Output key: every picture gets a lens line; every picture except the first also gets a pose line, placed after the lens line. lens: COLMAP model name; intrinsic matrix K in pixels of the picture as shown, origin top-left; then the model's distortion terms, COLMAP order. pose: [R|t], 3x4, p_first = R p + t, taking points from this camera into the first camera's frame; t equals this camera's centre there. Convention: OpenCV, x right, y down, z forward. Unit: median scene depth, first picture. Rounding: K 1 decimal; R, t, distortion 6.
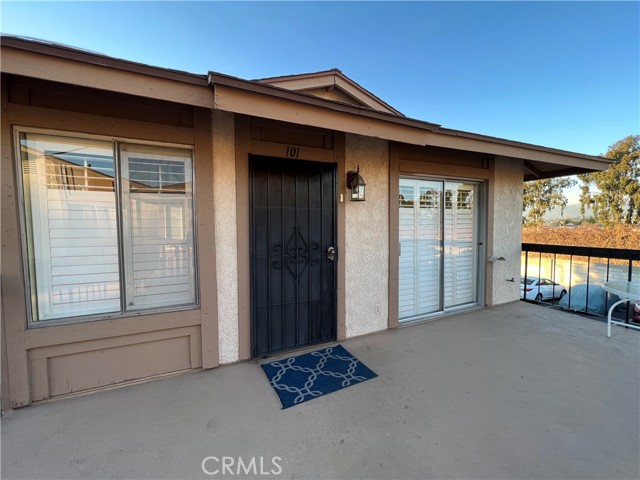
lens RADIAL K [[258.3, 0, 320.0], [0, 258.3, 240.0], [0, 0, 1]] dist [-0.002636, 0.000191]
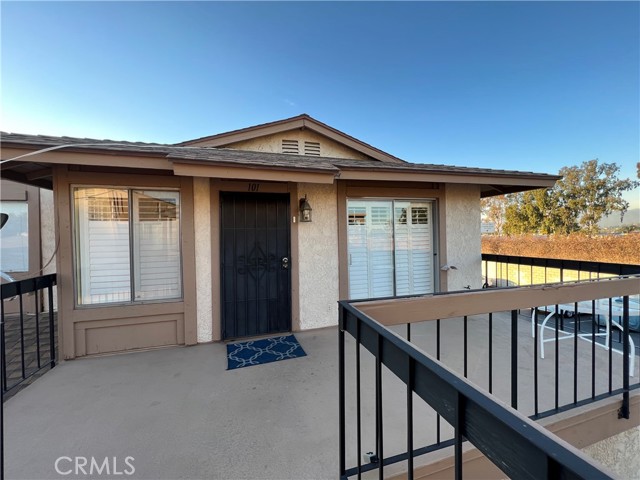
lens RADIAL K [[258.3, 0, 320.0], [0, 258.3, 240.0], [0, 0, 1]] dist [-0.002636, 0.000191]
pose [[0.991849, -0.010050, -0.127023, 0.400380], [0.004988, 0.999183, -0.040106, -0.008562], [0.127322, 0.039145, 0.991089, -0.279975]]
